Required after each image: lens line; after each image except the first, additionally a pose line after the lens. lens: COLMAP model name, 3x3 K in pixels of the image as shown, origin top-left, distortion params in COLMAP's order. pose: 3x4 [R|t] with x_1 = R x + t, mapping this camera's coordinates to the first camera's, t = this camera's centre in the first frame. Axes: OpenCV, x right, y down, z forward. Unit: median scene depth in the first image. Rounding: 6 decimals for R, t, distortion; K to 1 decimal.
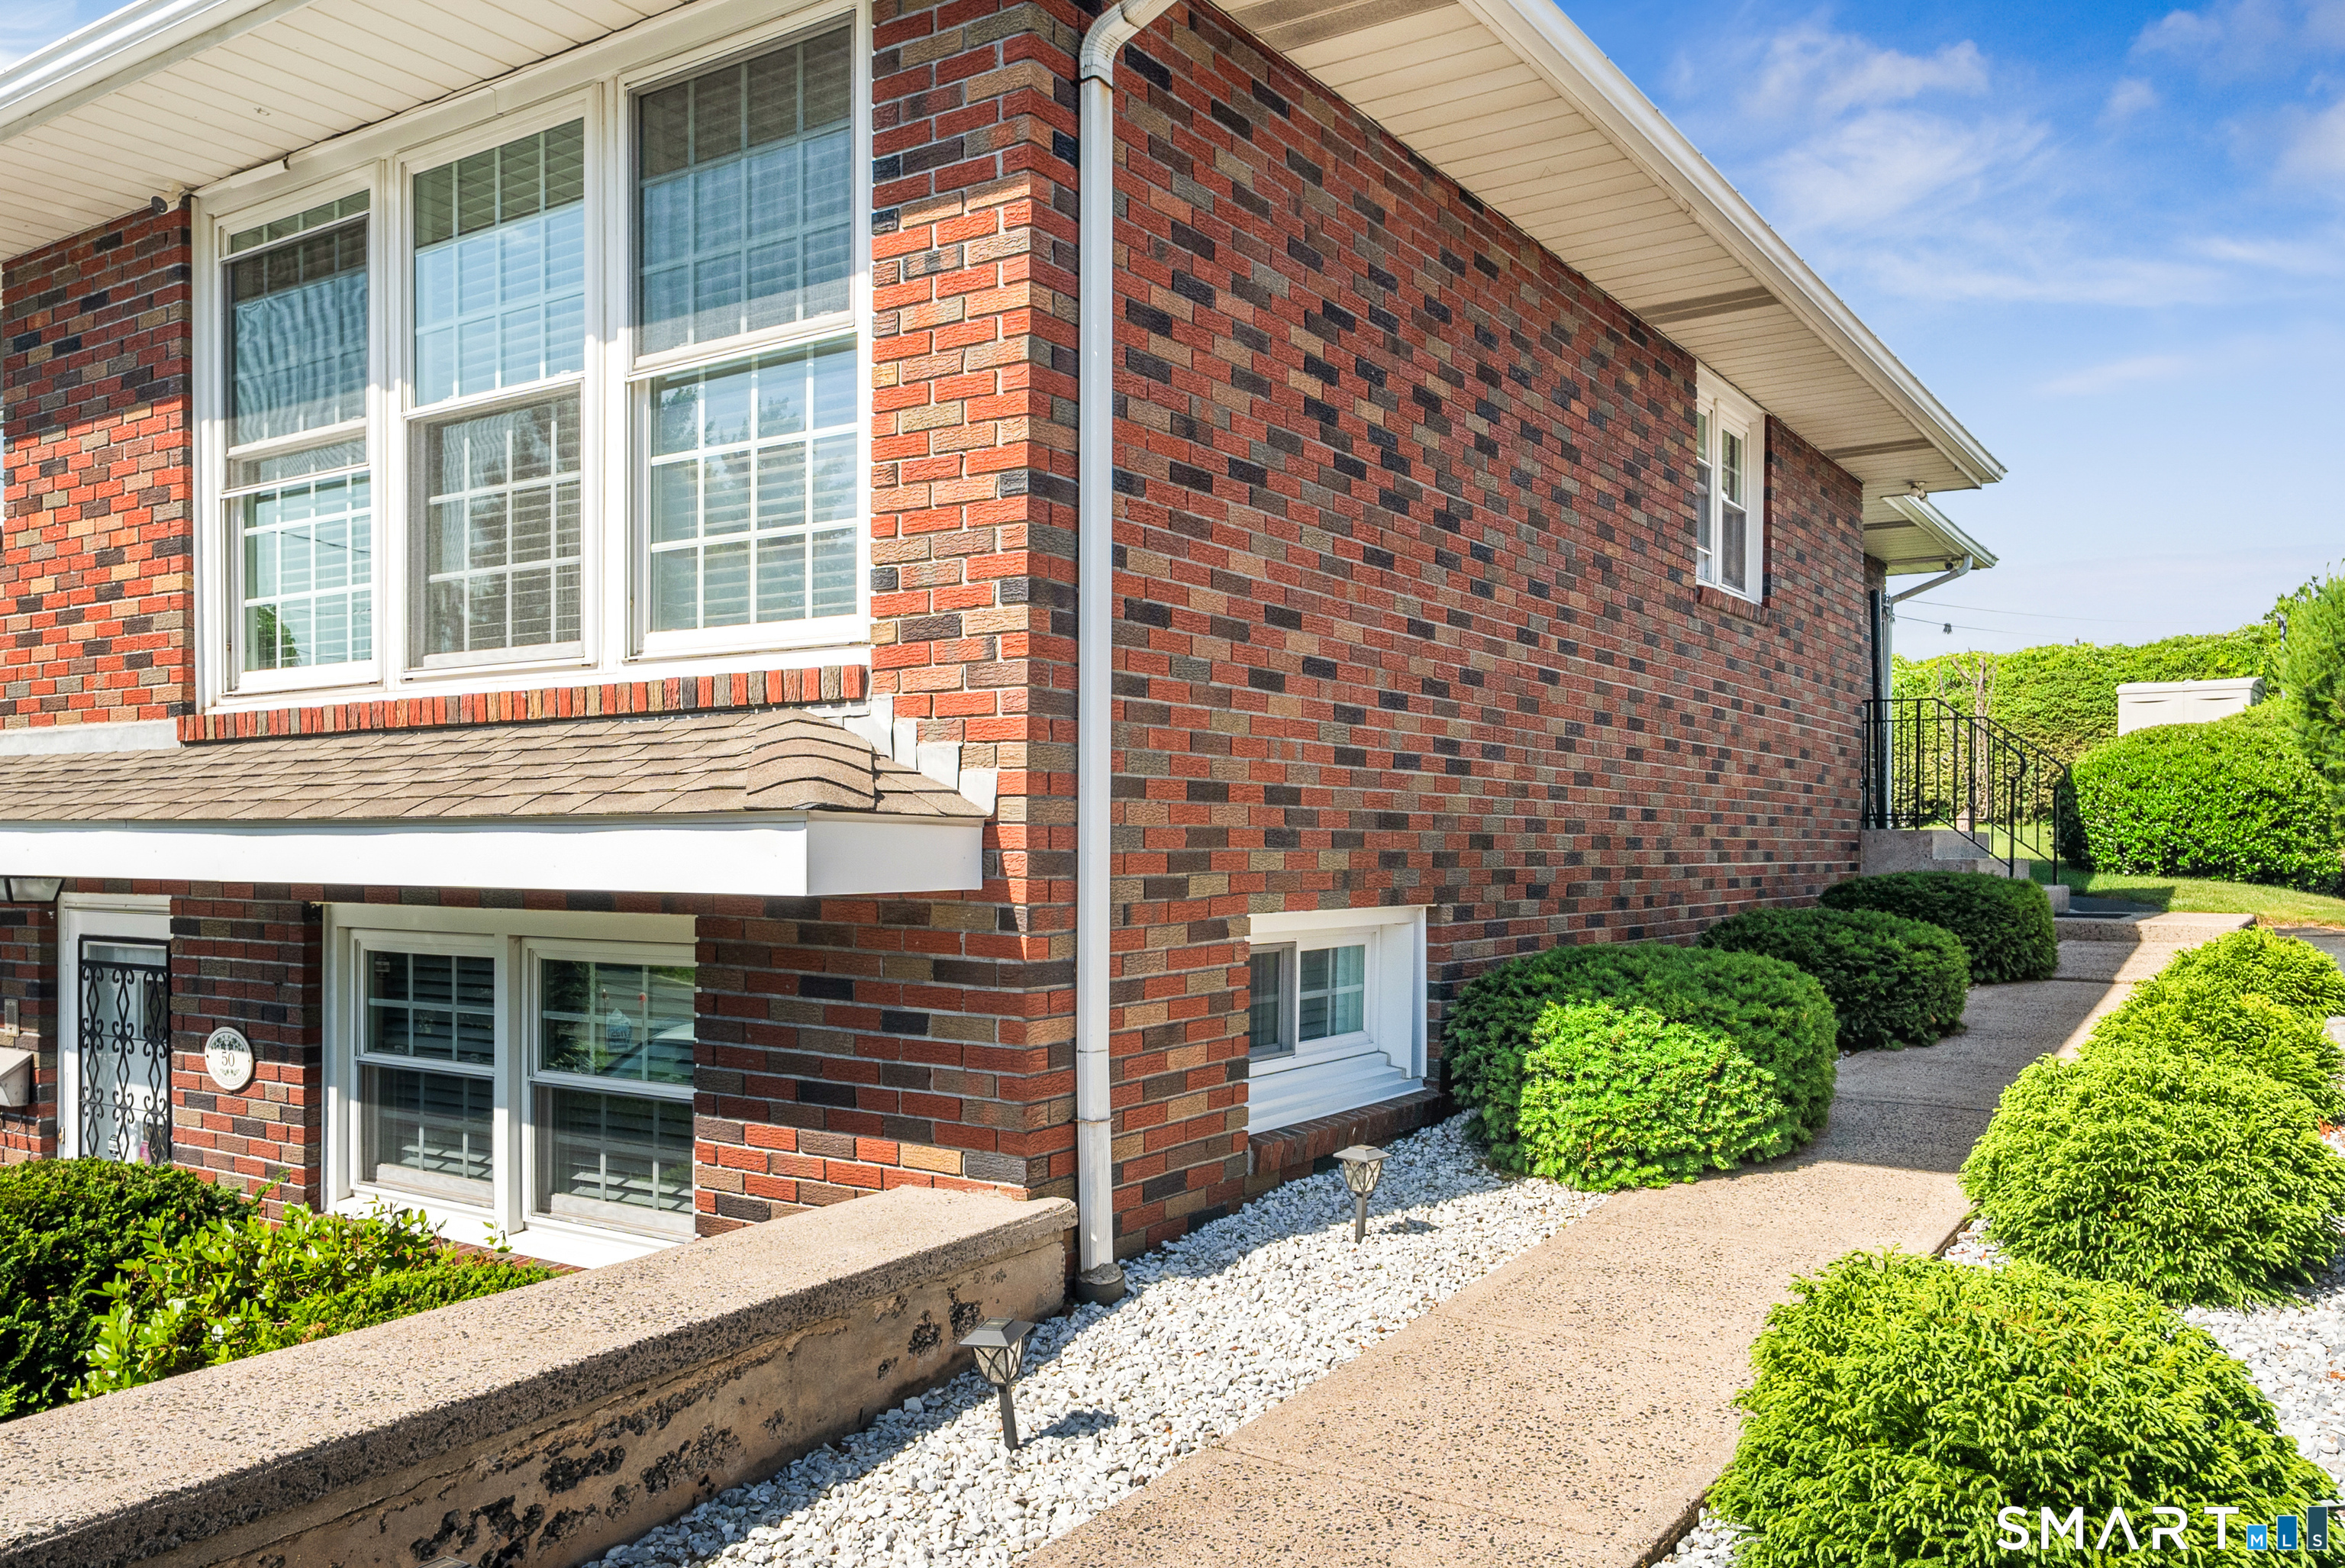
lens RADIAL K [[1796.5, 0, 1174.8], [0, 1796.5, 742.7], [0, 0, 1]] dist [-0.000319, 0.002715]
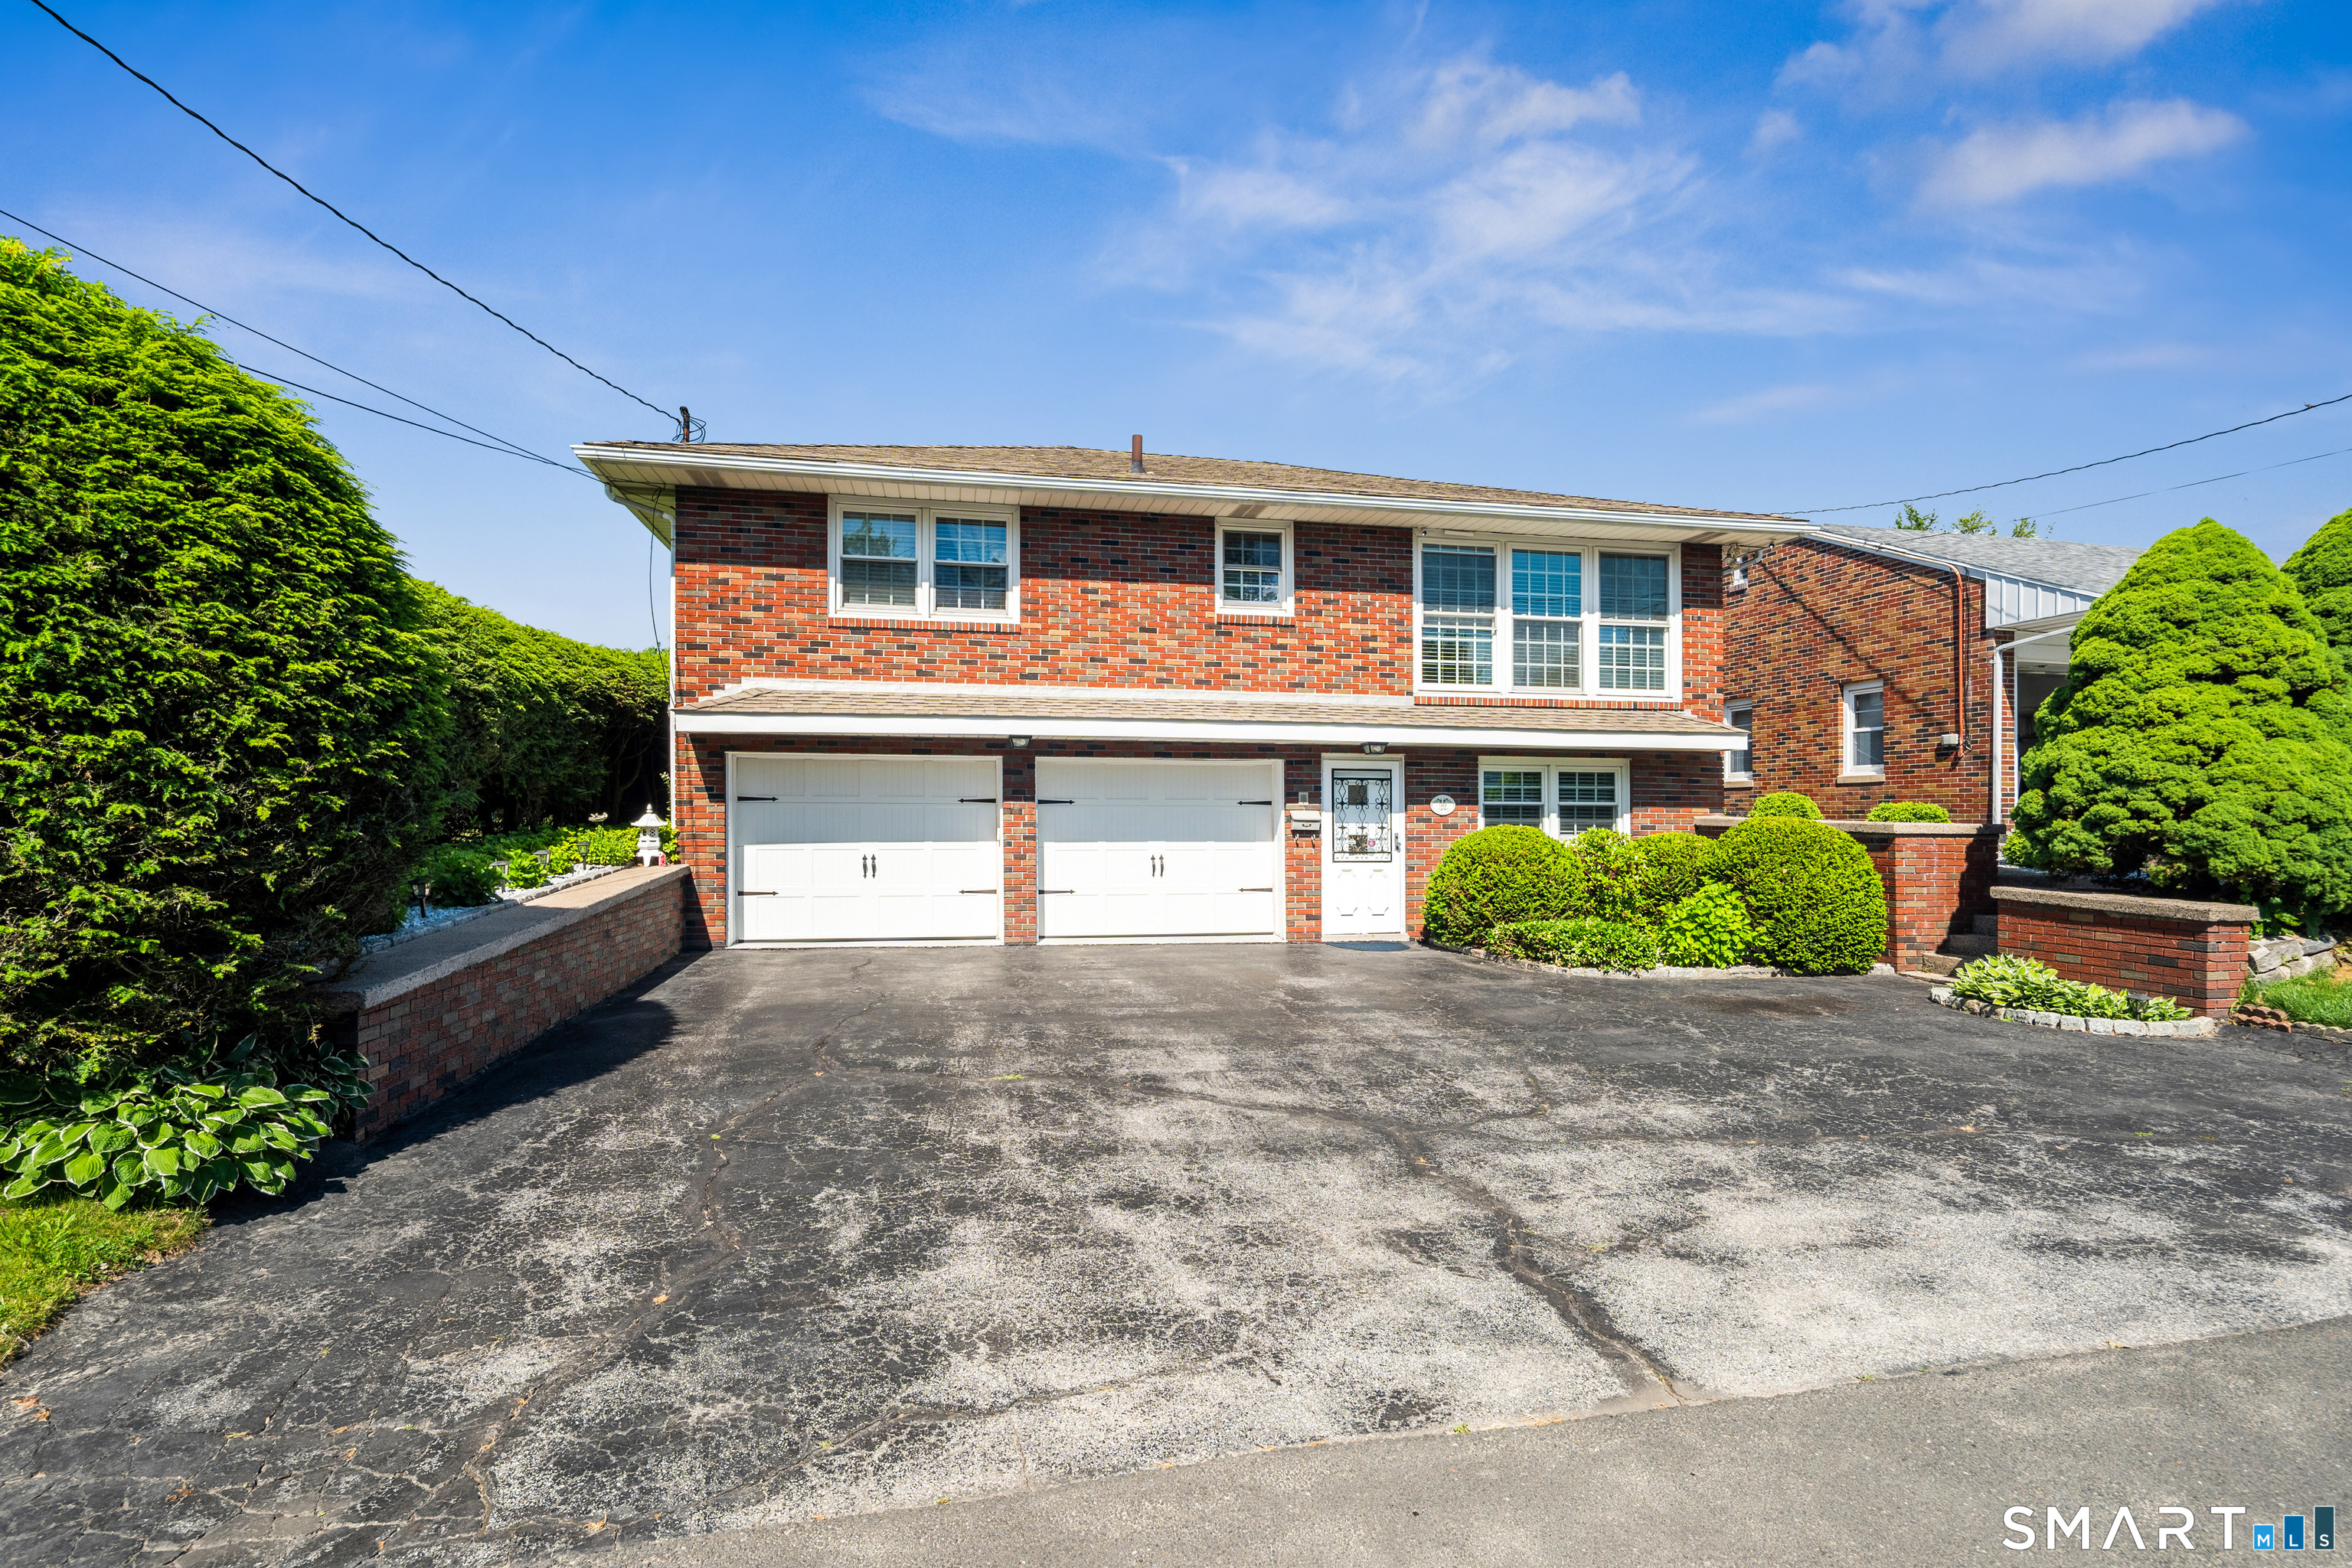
lens RADIAL K [[1183.3, 0, 1176.0], [0, 1183.3, 784.0], [0, 0, 1]] dist [0.002727, -0.001004]
pose [[0.696026, 0.046512, 0.716509, -2.613271], [-0.033610, 0.998916, -0.032195, 0.245787], [-0.717230, -0.001673, 0.696835, -0.134247]]
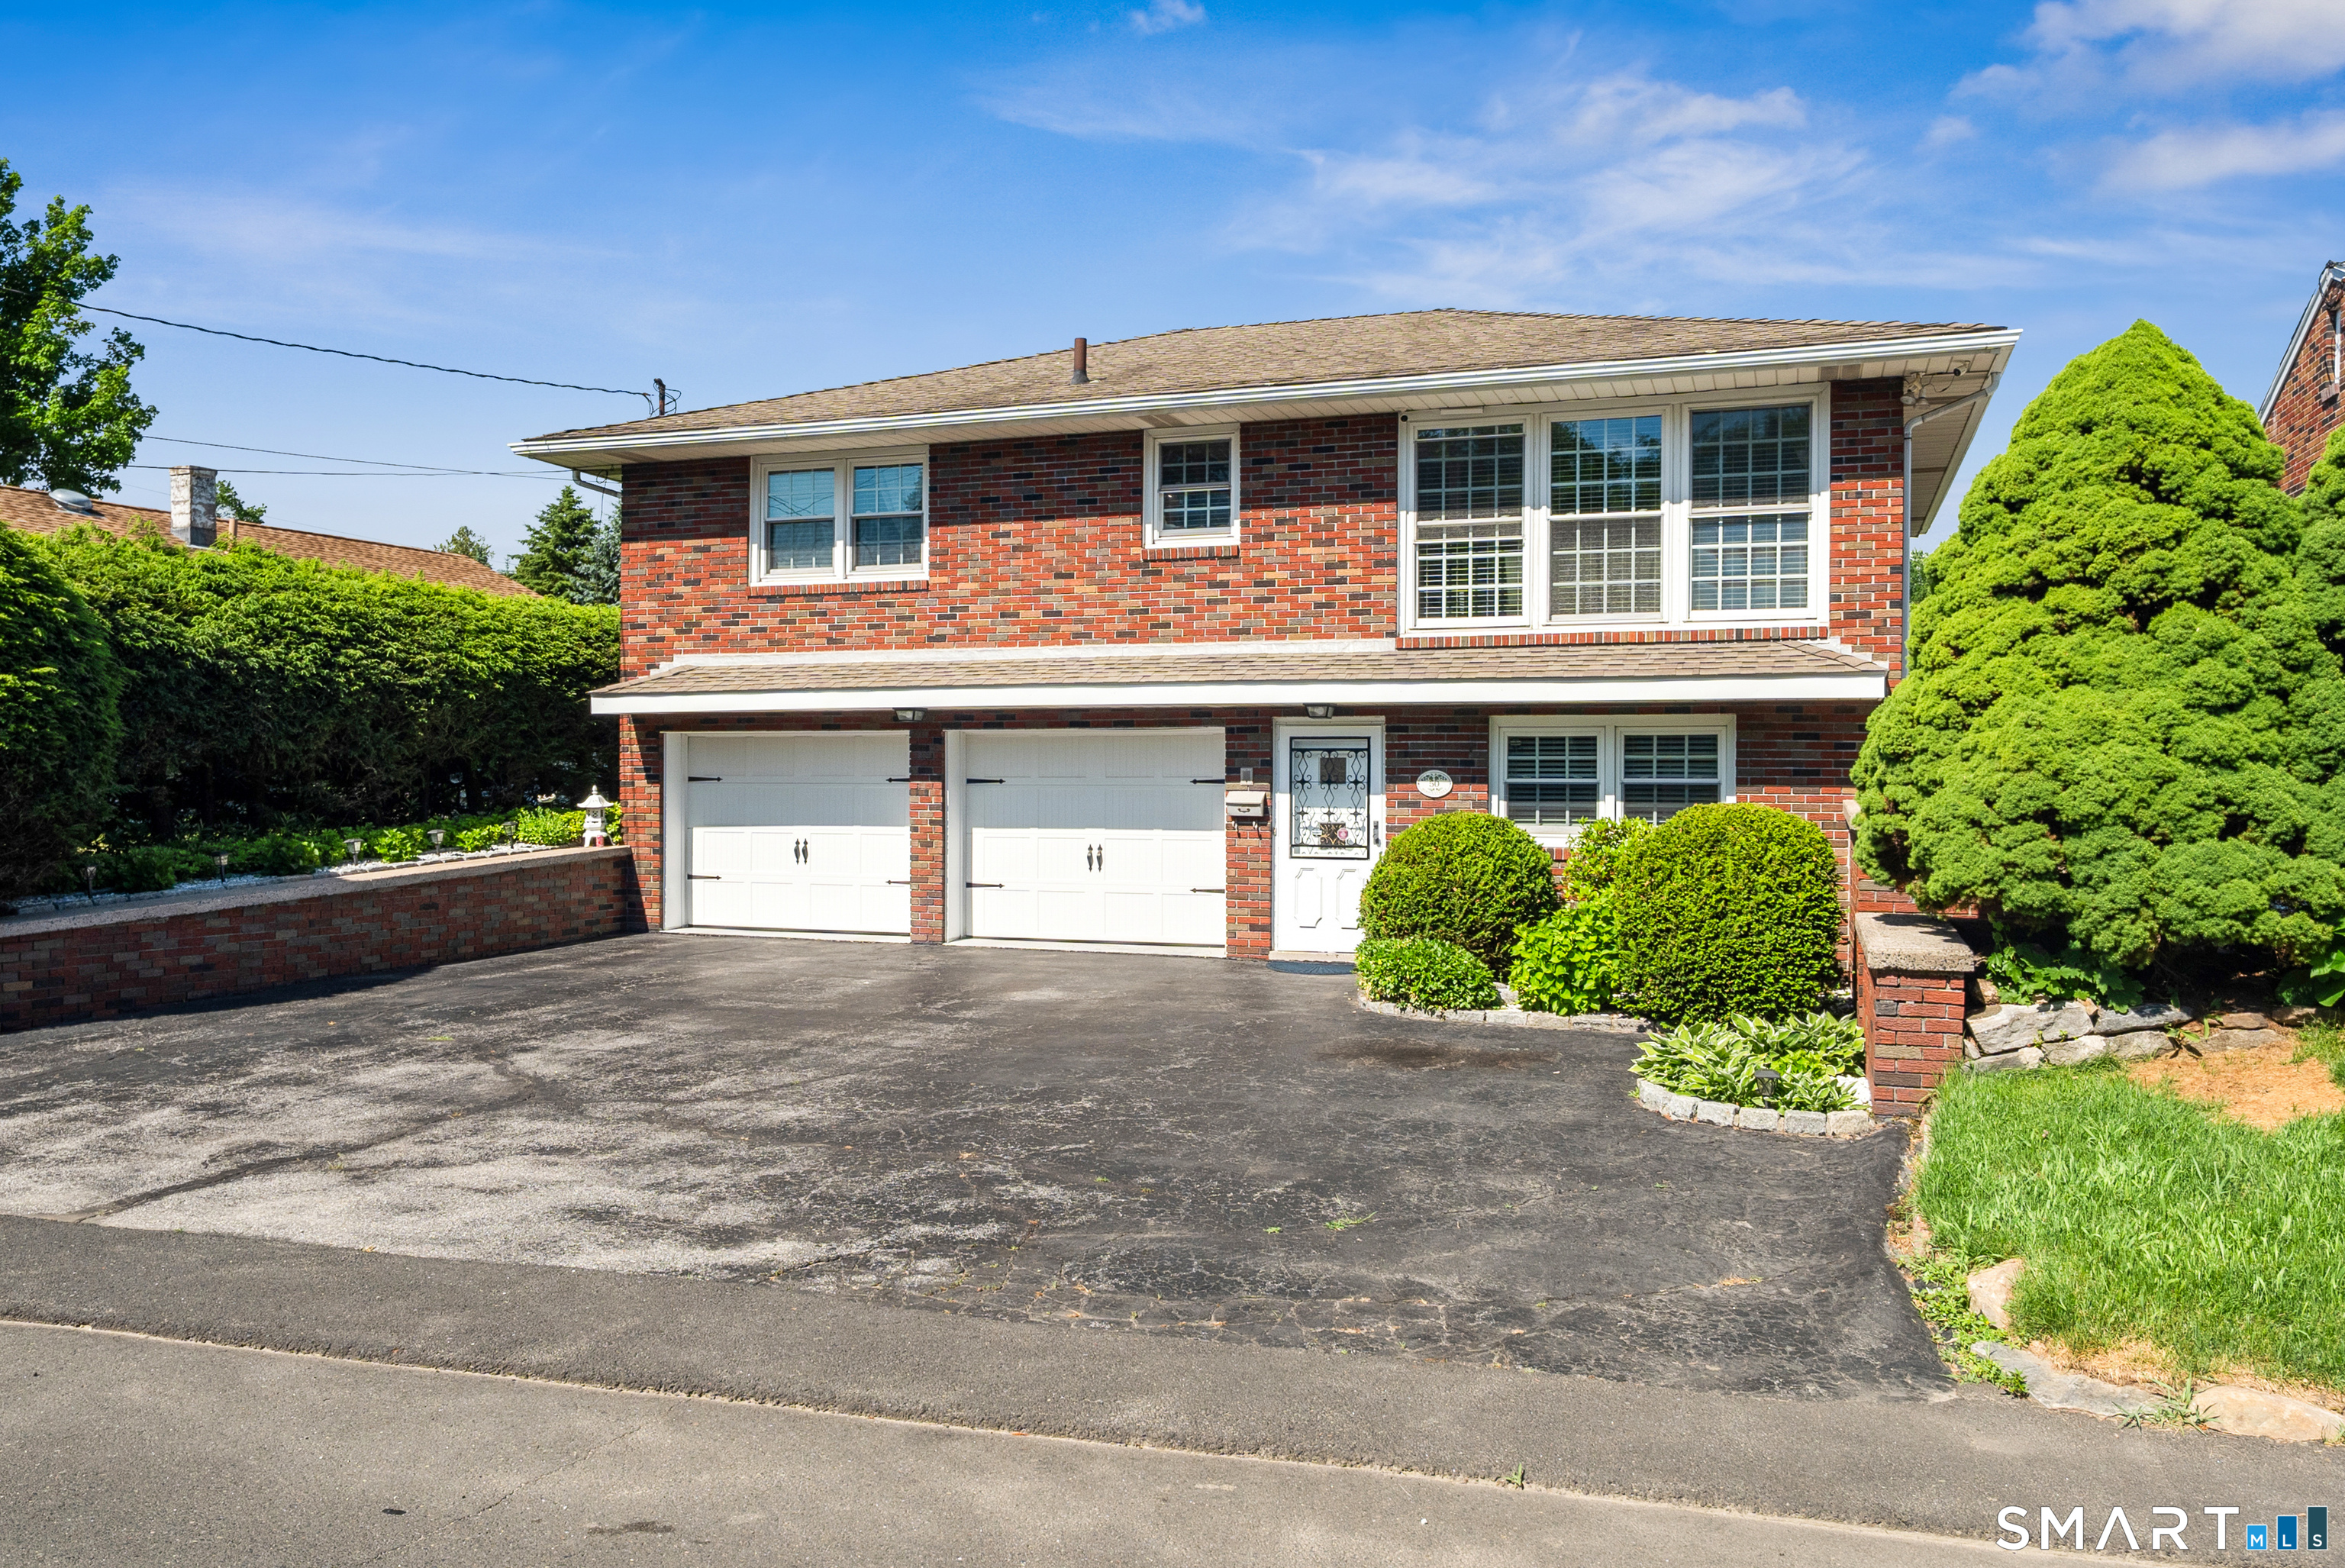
lens RADIAL K [[1796.5, 0, 1174.8], [0, 1796.5, 742.7], [0, 0, 1]] dist [-0.000319, 0.002715]
pose [[0.969278, 0.031544, 0.243936, -1.585342], [-0.030189, 0.999501, -0.009296, 0.170859], [-0.244108, 0.001646, 0.969747, -1.323509]]
